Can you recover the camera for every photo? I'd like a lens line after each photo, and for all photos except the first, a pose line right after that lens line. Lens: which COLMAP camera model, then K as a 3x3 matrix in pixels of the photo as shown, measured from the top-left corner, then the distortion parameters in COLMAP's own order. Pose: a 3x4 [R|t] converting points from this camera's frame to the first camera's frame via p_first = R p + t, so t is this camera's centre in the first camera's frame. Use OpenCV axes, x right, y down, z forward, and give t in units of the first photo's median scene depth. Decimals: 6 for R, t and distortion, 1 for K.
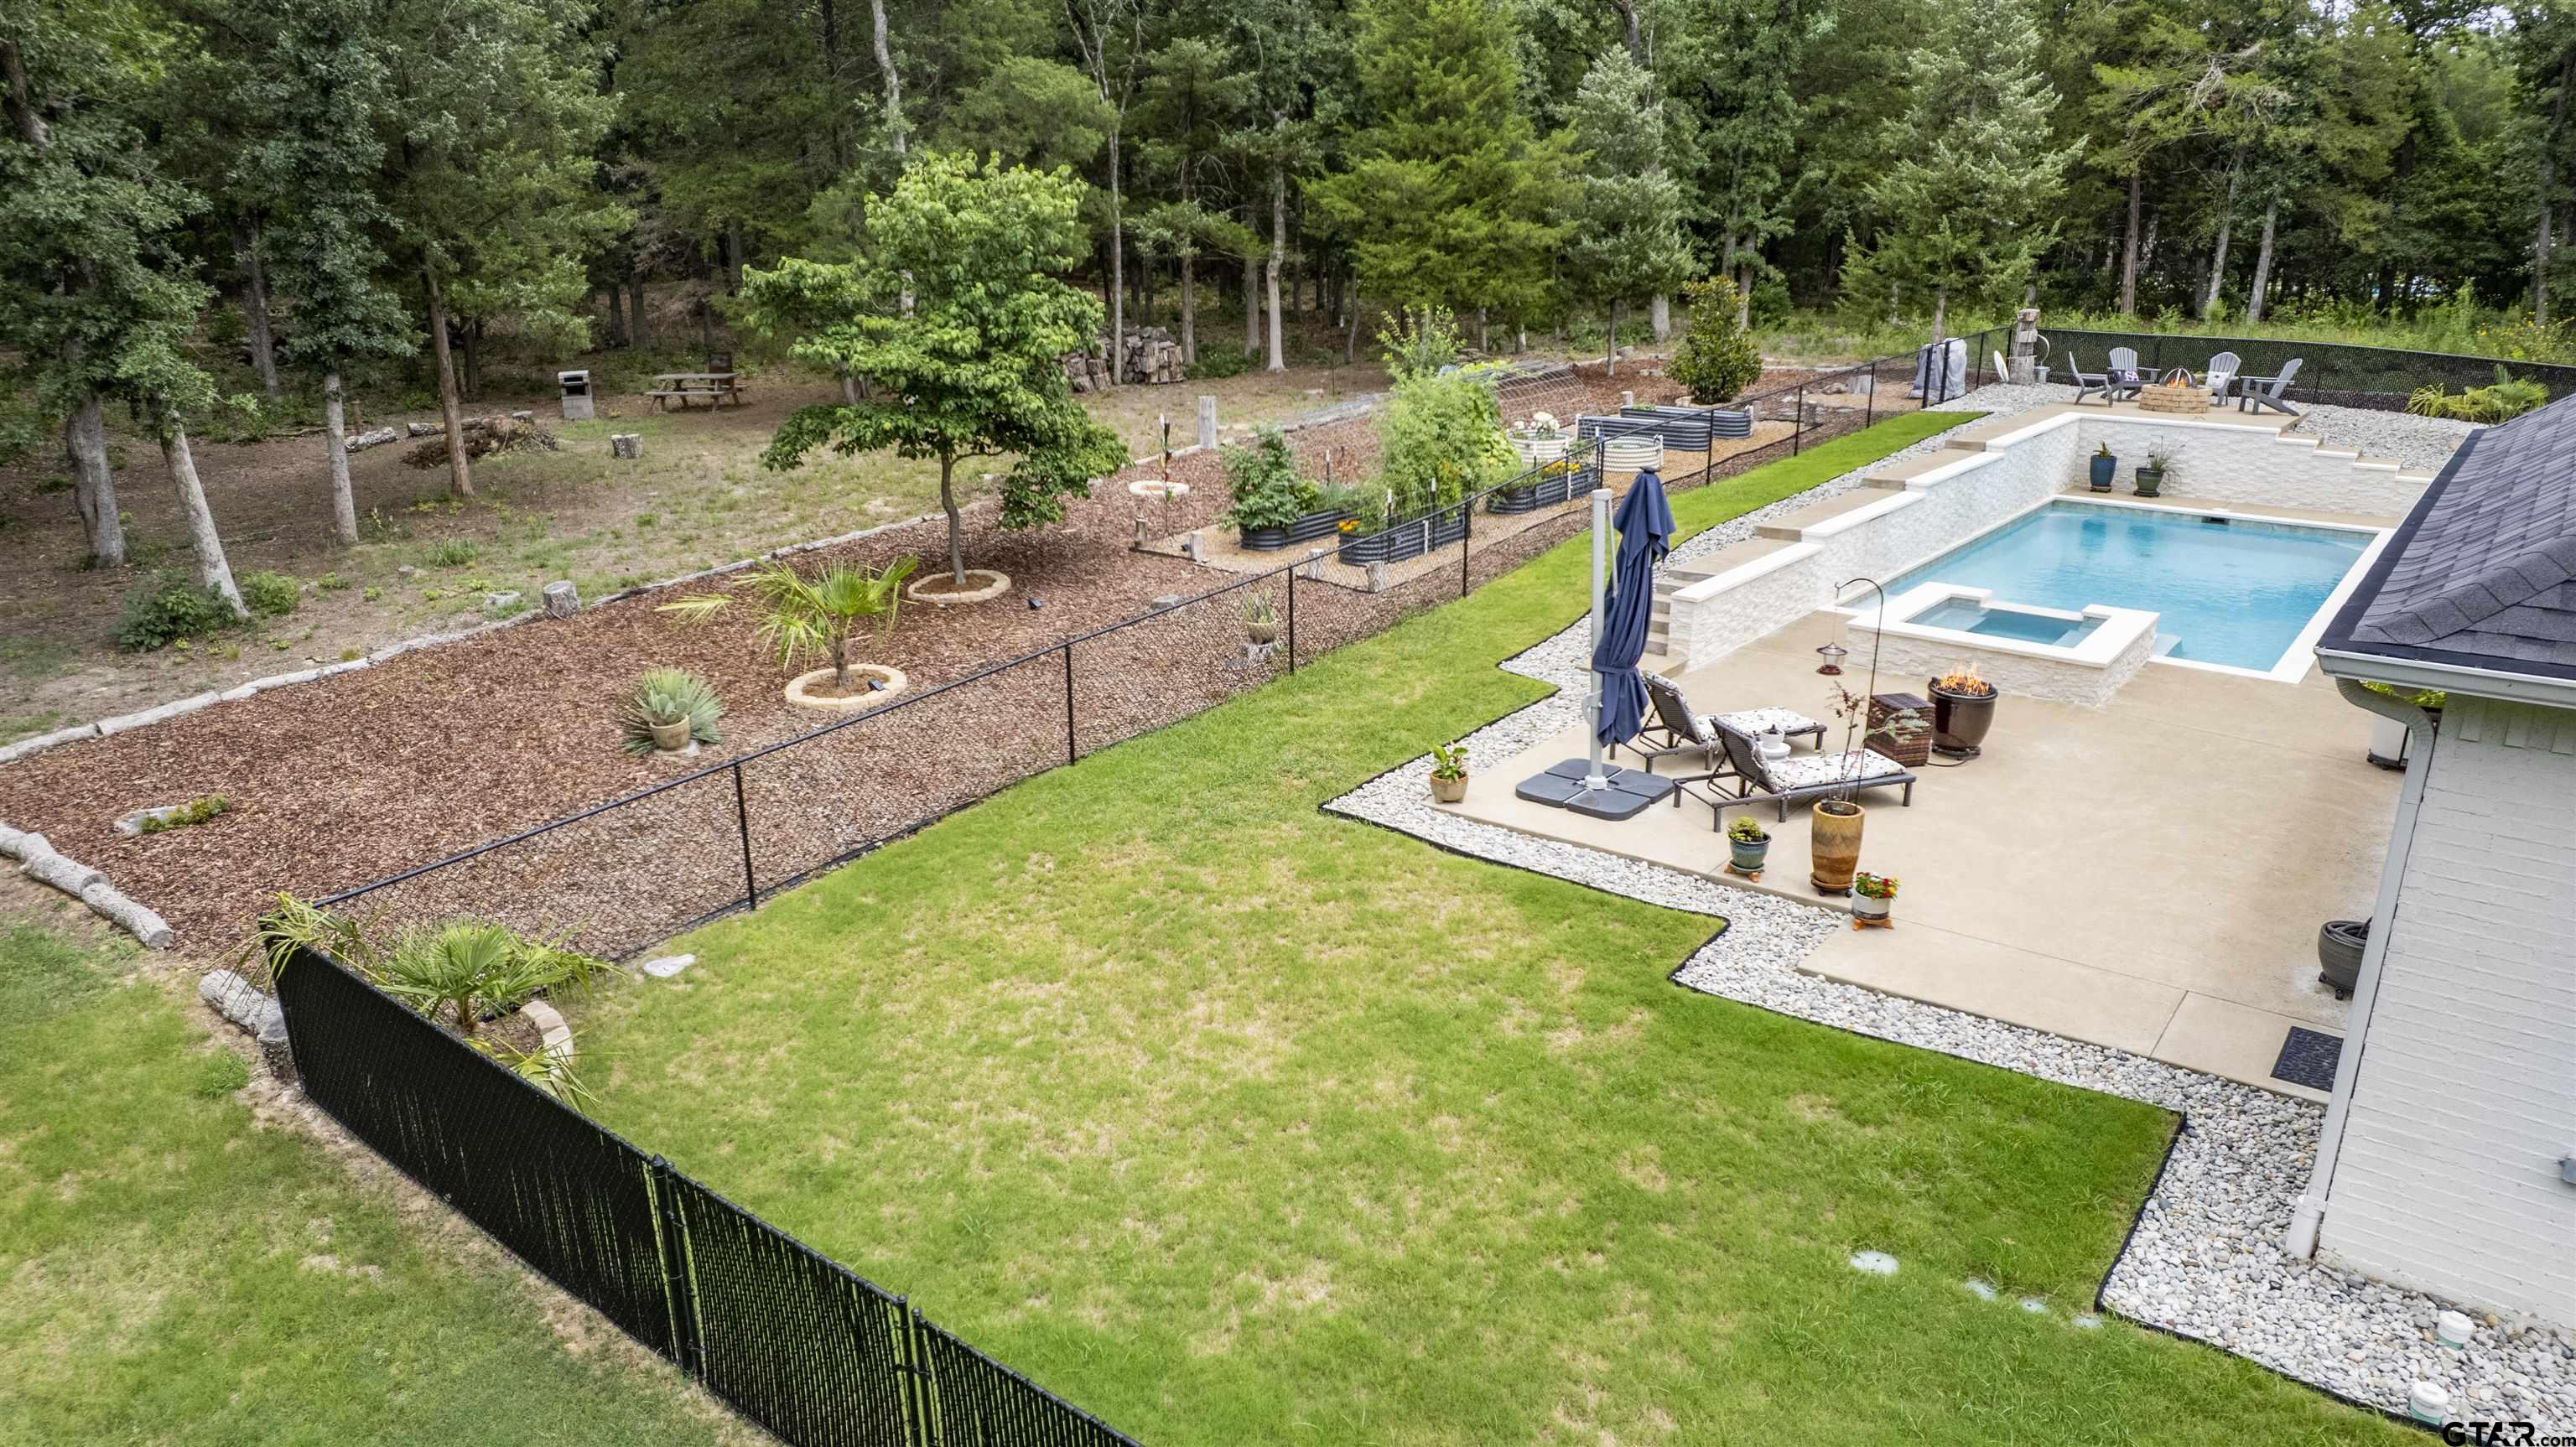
lens RADIAL K [[1656.5, 0, 1296.3], [0, 1656.5, 744.4], [0, 0, 1]] dist [-0.040568, 0.018602]
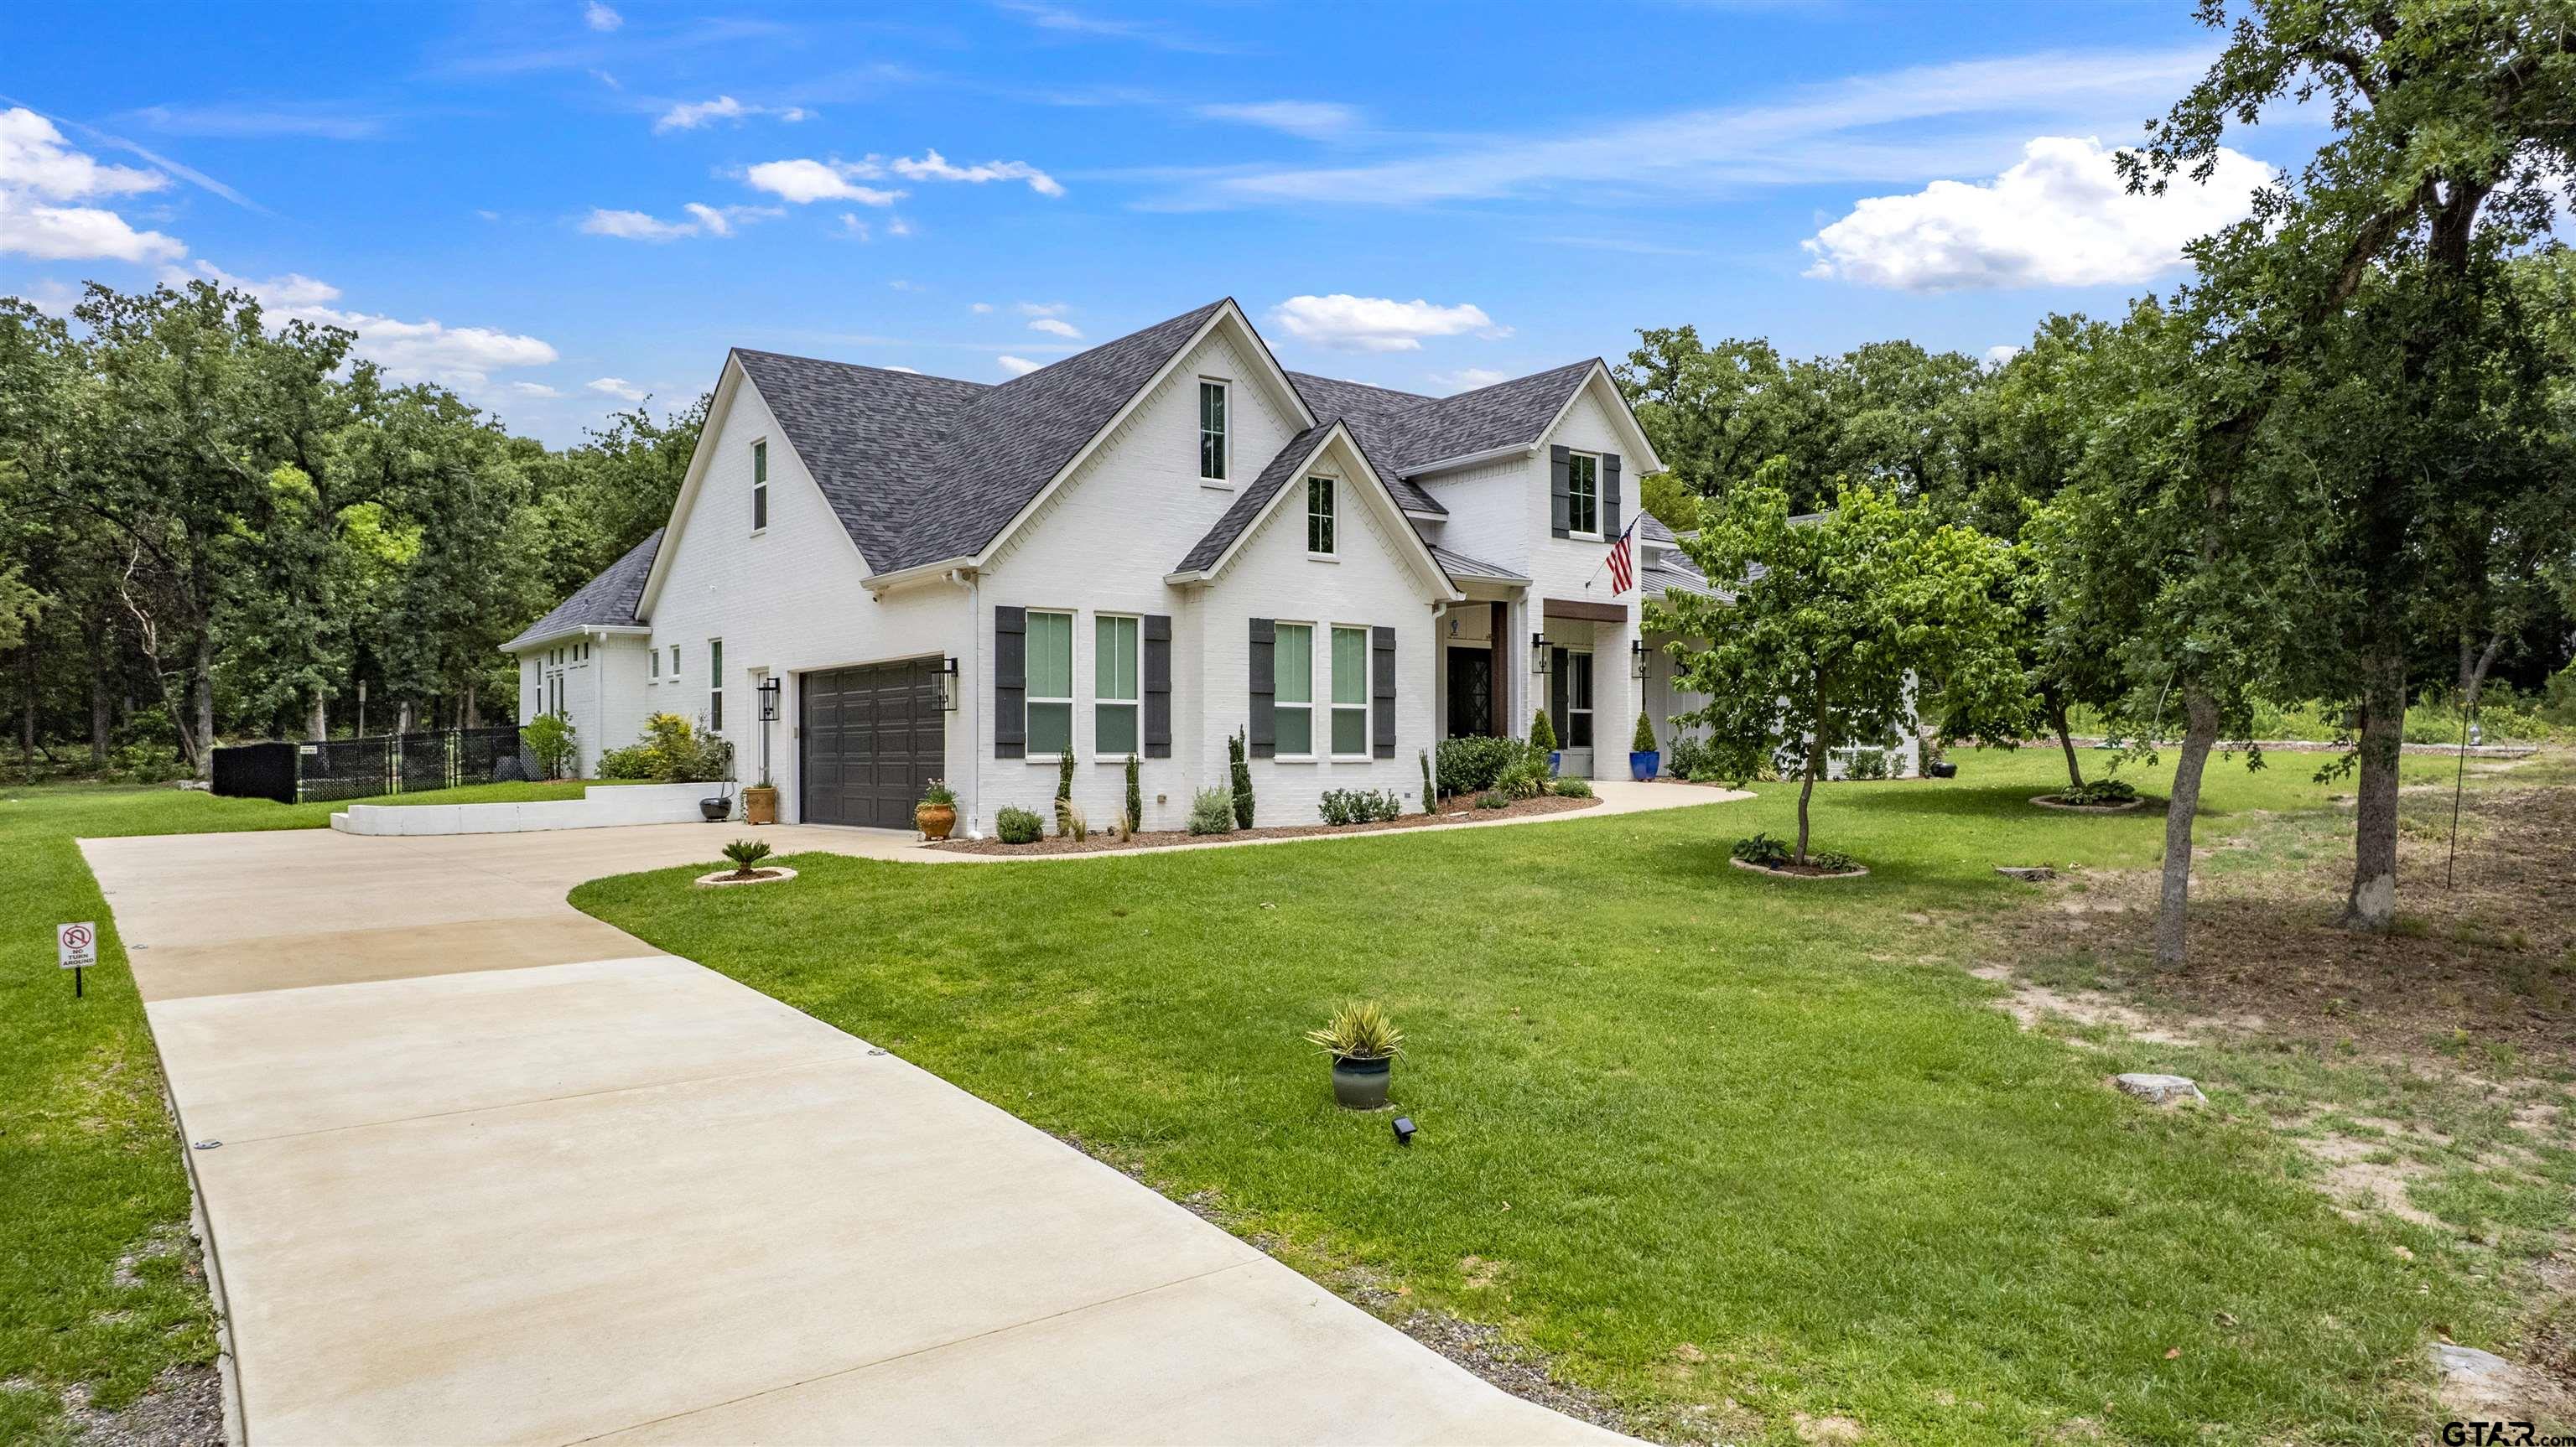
lens RADIAL K [[1656.5, 0, 1295.3], [0, 1656.5, 720.2], [0, 0, 1]] dist [-0.040568, 0.018602]
pose [[0.966782, -0.012142, -0.255315, 1.498018], [-0.073893, 0.942944, -0.324648, 0.565285], [0.244689, 0.332729, 0.910724, -1.027053]]
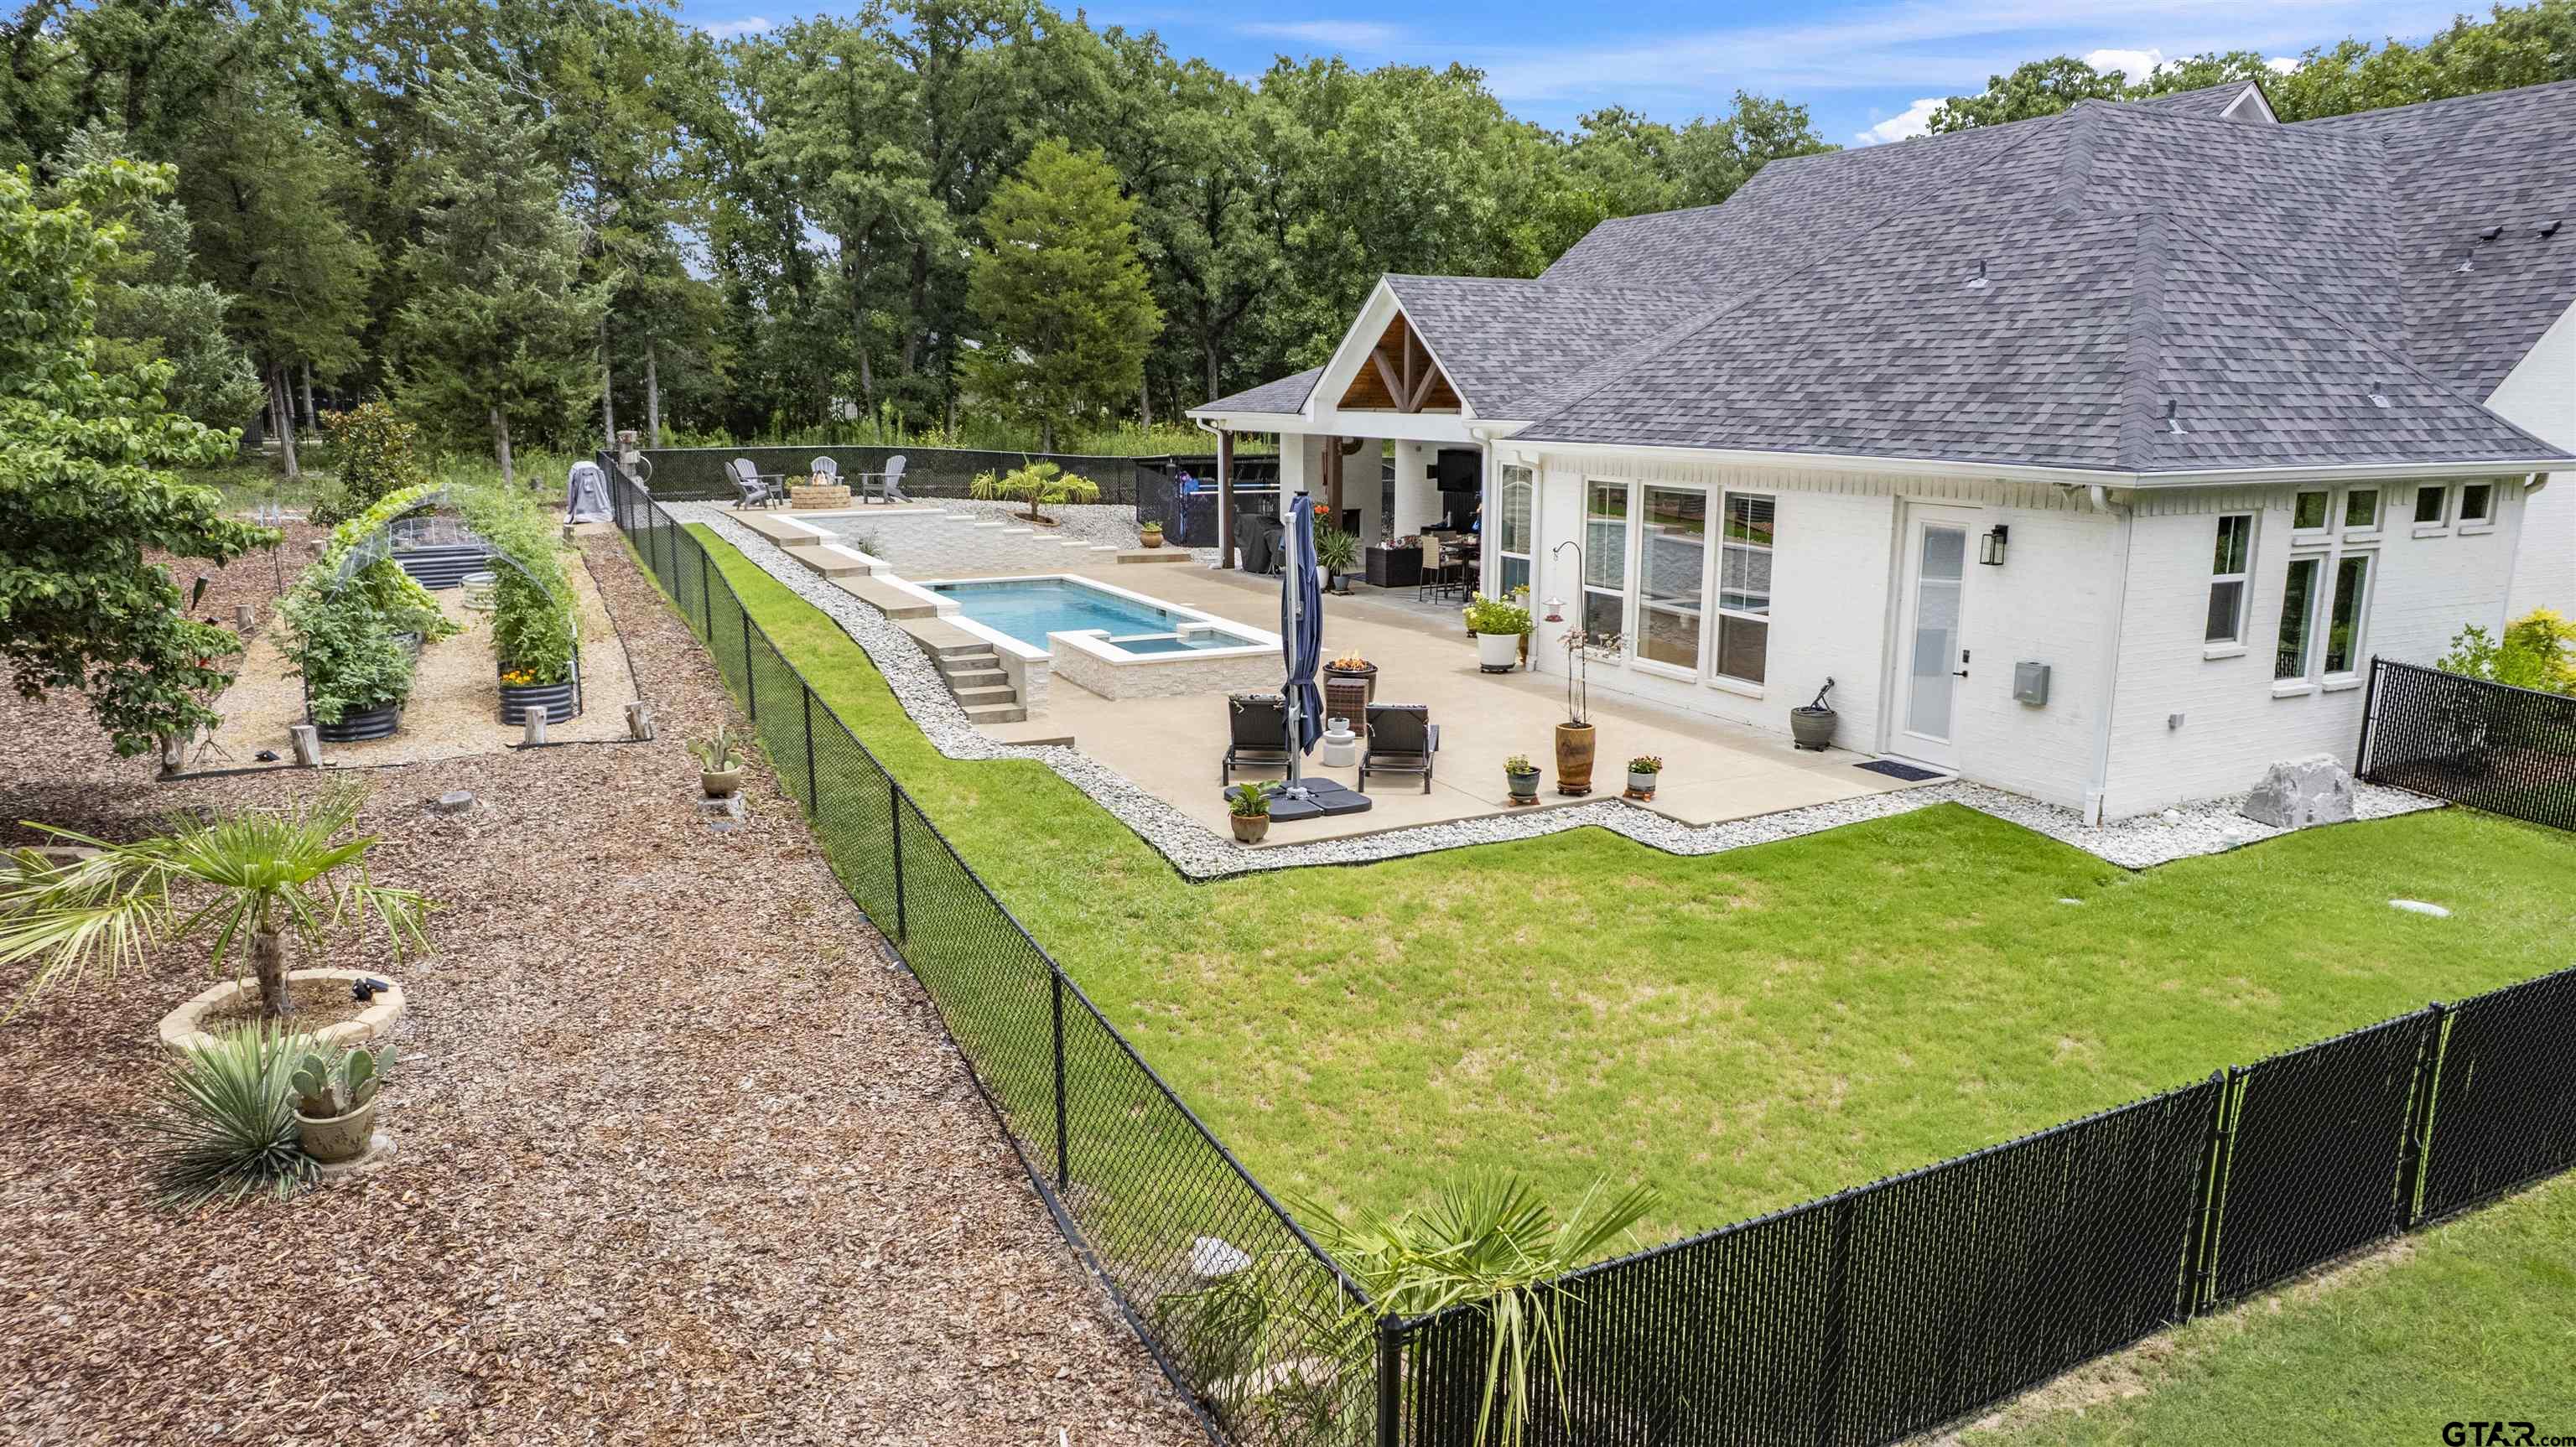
lens RADIAL K [[1656.5, 0, 1291.3], [0, 1656.5, 731.2], [0, 0, 1]] dist [-0.040568, 0.018602]
pose [[0.417694, -0.179901, 0.890599, -0.498560], [0.279247, 0.958178, 0.062584, -0.054153], [-0.864611, 0.222556, 0.450462, 0.342877]]
